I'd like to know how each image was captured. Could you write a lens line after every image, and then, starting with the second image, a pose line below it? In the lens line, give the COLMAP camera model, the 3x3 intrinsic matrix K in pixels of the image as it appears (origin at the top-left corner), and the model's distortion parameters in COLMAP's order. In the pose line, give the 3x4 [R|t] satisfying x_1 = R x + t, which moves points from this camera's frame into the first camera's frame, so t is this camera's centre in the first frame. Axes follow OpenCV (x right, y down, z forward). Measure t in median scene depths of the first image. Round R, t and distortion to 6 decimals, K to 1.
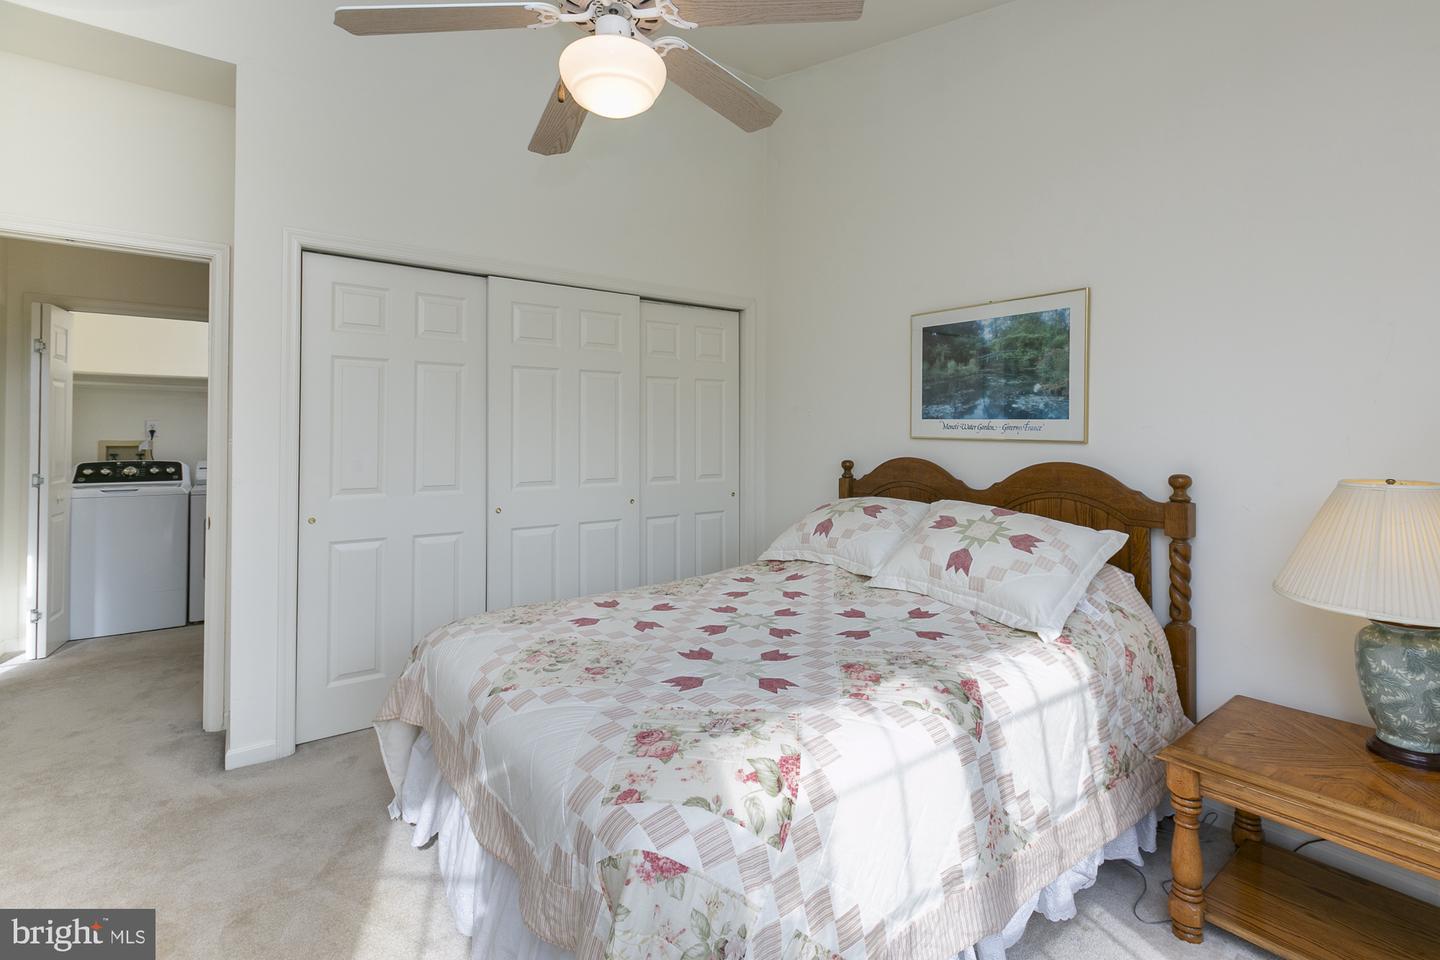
lens RADIAL K [[663.5, 0, 720.6], [0, 663.5, 477.4], [0, 0, 1]] dist [0.011632, -0.001233]
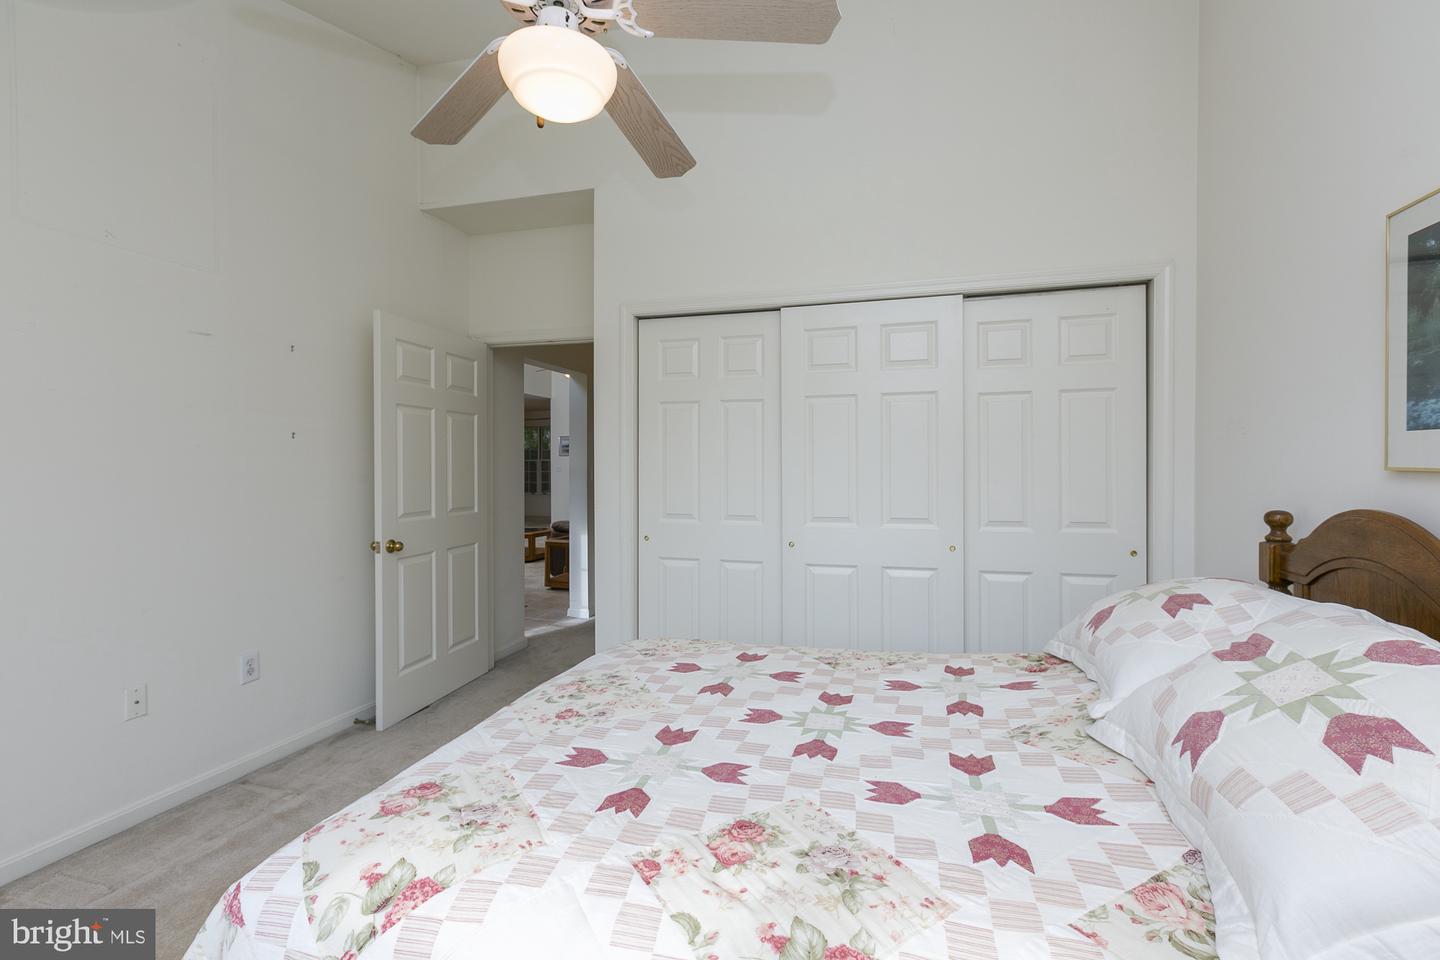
lens RADIAL K [[663.5, 0, 719.7], [0, 663.5, 475.5], [0, 0, 1]] dist [0.011632, -0.001233]
pose [[0.605969, 0.007428, -0.795454, 0.717414], [-0.051805, 0.998202, -0.030144, -0.029677], [0.793800, 0.059475, 0.605264, 0.610947]]
